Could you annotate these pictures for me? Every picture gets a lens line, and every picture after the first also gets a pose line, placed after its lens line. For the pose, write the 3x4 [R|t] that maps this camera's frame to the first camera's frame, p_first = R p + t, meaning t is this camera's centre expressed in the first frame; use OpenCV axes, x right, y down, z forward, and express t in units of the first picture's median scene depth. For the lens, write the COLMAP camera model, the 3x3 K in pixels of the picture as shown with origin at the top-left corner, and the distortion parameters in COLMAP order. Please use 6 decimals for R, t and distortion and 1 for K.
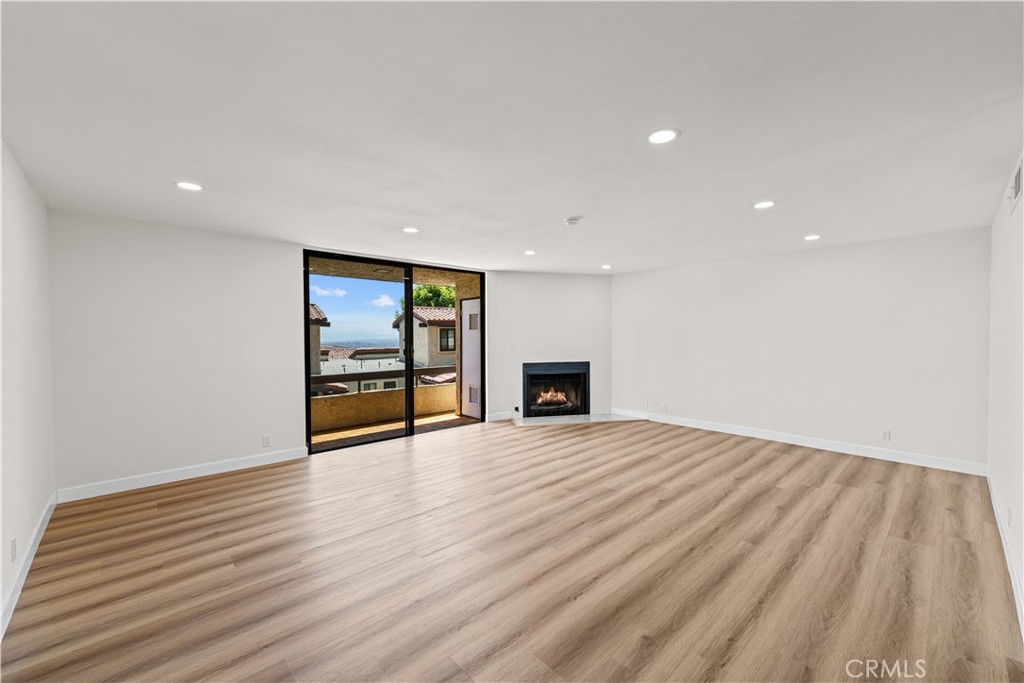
lens RADIAL K [[412.4, 0, 510.3], [0, 412.4, 342.0], [0, 0, 1]] dist [0.003550, -0.000340]
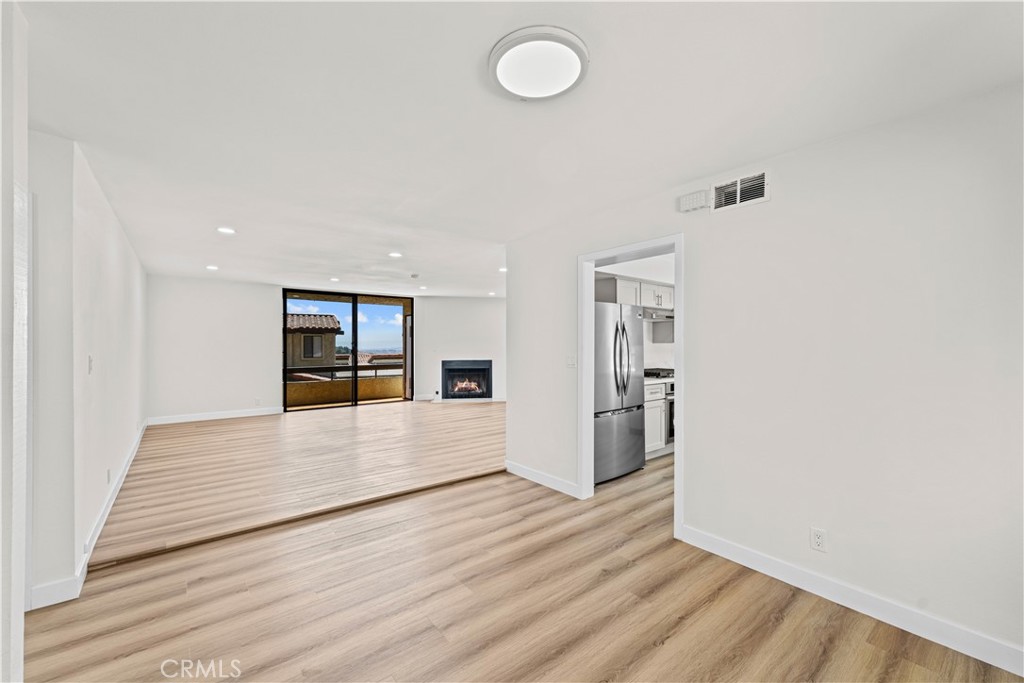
lens RADIAL K [[412.4, 0, 511.4], [0, 412.4, 342.9], [0, 0, 1]] dist [0.003550, -0.000340]
pose [[0.997431, 0.002747, -0.071575, 0.394336], [-0.004022, 0.999836, -0.017674, 0.015396], [0.071515, 0.017916, 0.997279, -0.428832]]
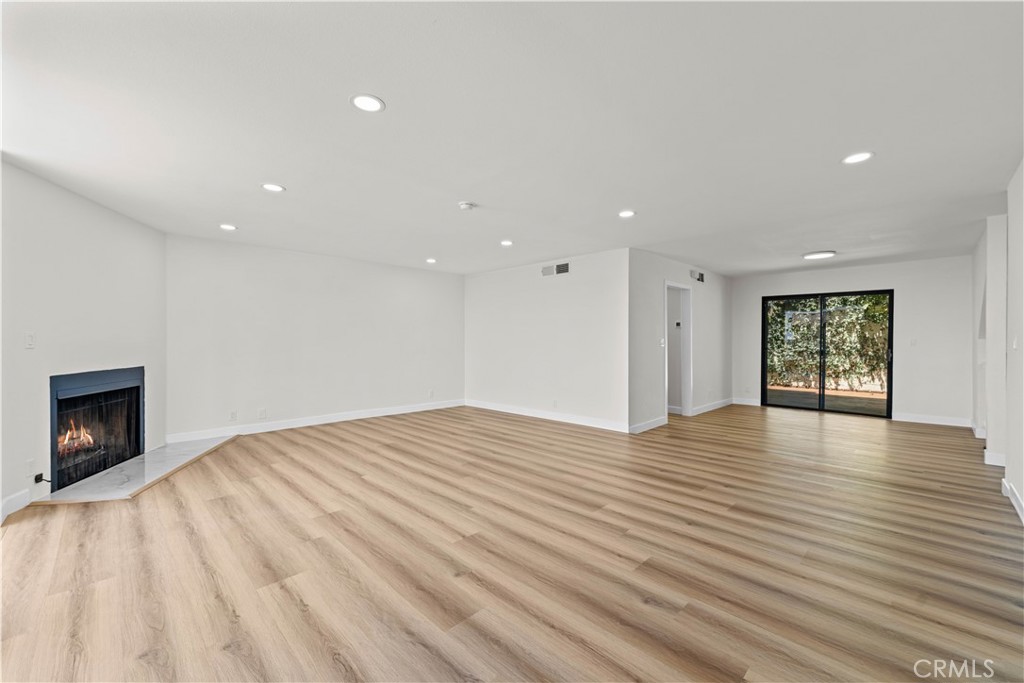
lens RADIAL K [[412.4, 0, 515.3], [0, 412.4, 344.3], [0, 0, 1]] dist [0.003550, -0.000340]
pose [[-0.029746, -0.005562, 0.999542, -0.480760], [0.017187, 0.999834, 0.006075, 0.022228], [-0.999410, 0.017360, -0.029646, 0.514577]]
